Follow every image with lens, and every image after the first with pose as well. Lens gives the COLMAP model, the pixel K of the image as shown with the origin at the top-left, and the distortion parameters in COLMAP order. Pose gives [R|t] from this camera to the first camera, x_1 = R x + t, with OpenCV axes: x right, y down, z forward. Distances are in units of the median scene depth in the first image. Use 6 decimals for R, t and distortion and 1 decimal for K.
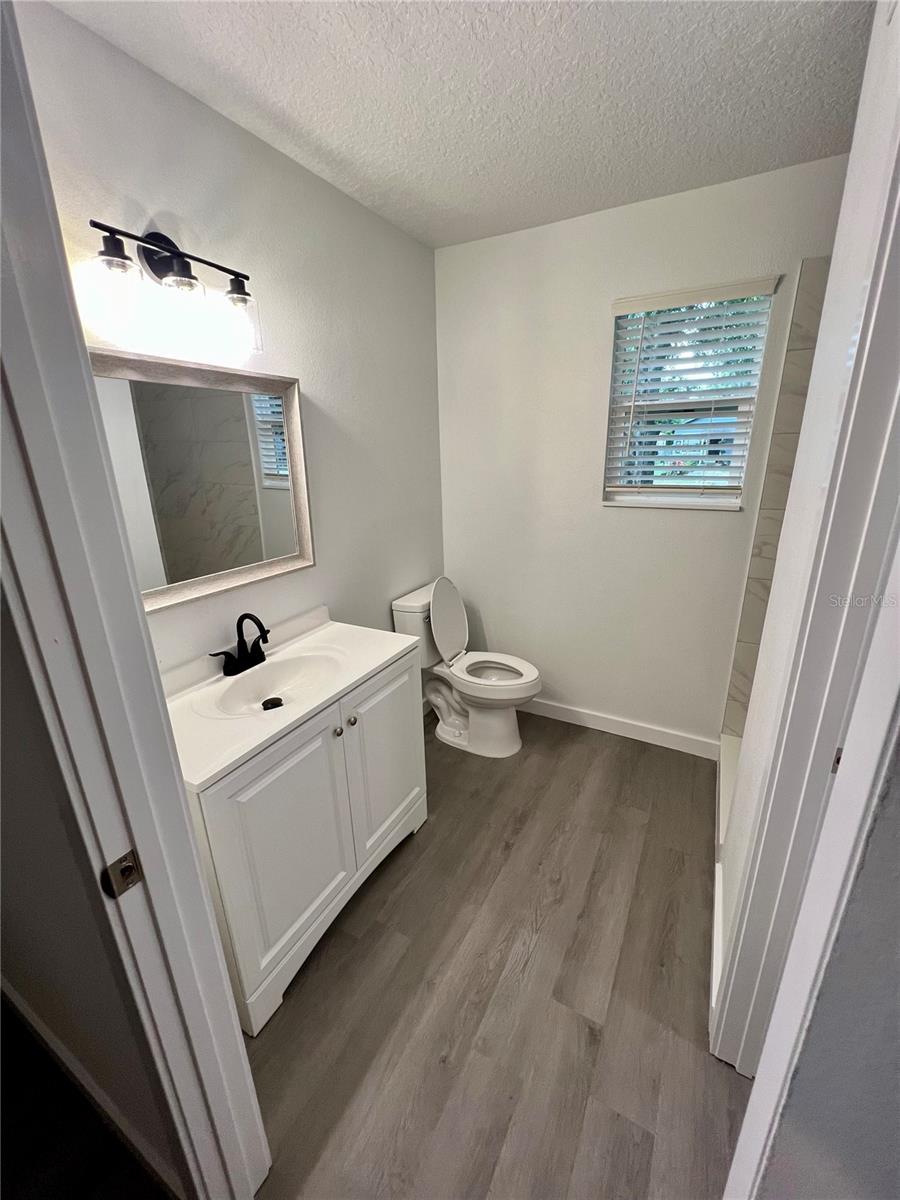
lens RADIAL K [[480.6, 0, 447.8], [0, 480.6, 599.9], [0, 0, 1]] dist [-0.001988, 0.000357]
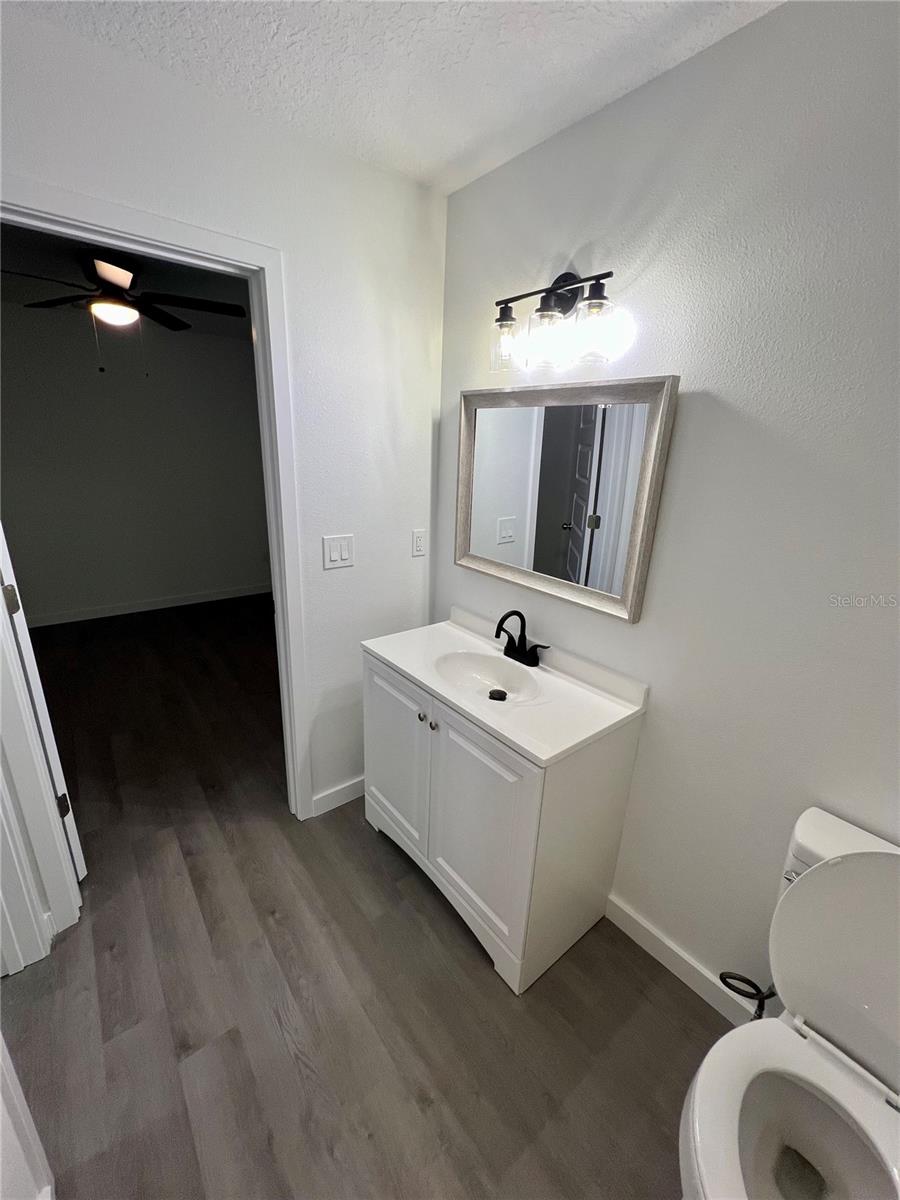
lens RADIAL K [[480.6, 0, 447.8], [0, 480.6, 599.9], [0, 0, 1]] dist [-0.001988, 0.000357]
pose [[-0.379824, 0.288664, -0.878867, 0.568417], [-0.309753, 0.855534, 0.414868, -0.381926], [0.871657, 0.429808, -0.235538, 1.061656]]
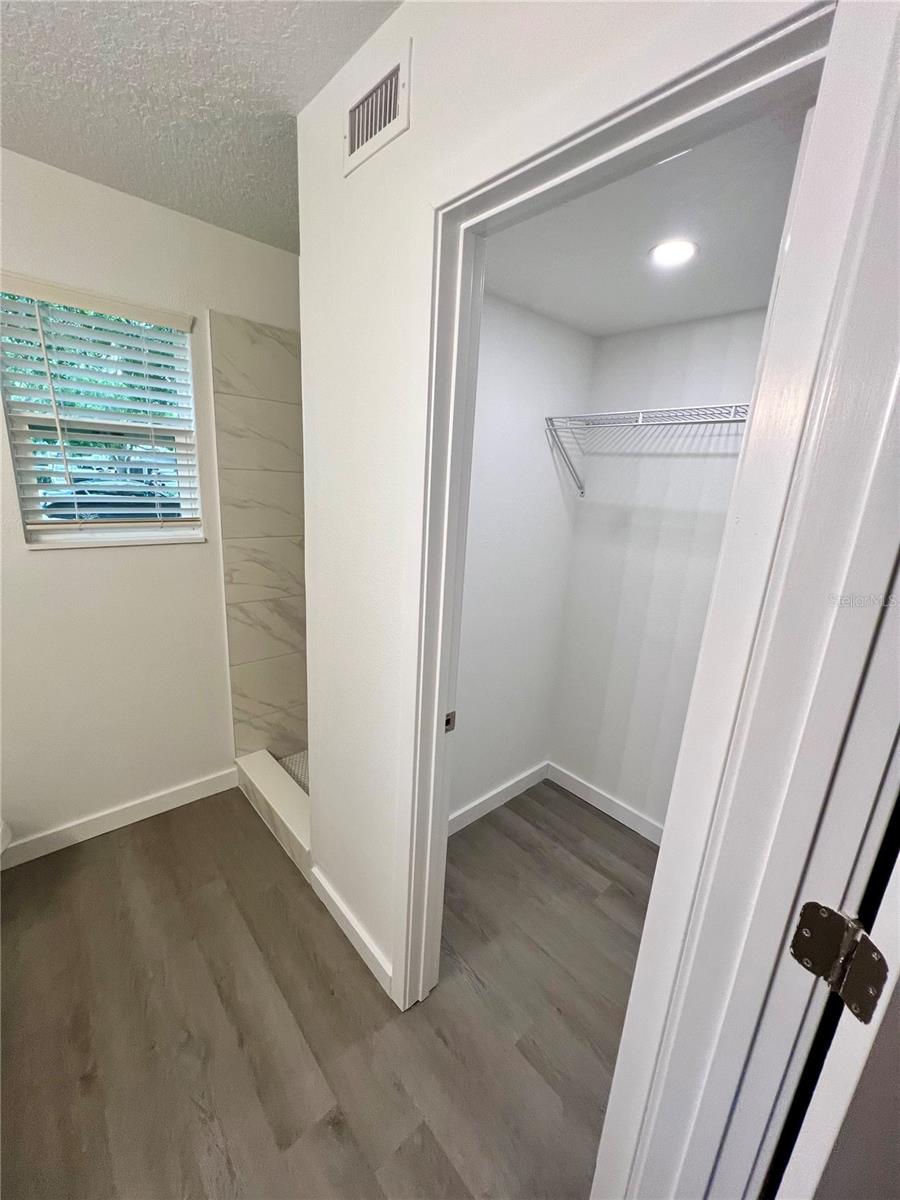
lens RADIAL K [[480.6, 0, 447.8], [0, 480.6, 599.9], [0, 0, 1]] dist [-0.001988, 0.000357]
pose [[0.327162, -0.197606, 0.924076, -0.223829], [0.227088, 0.965675, 0.126103, -0.102313], [-0.917276, 0.168591, 0.360806, 0.246769]]
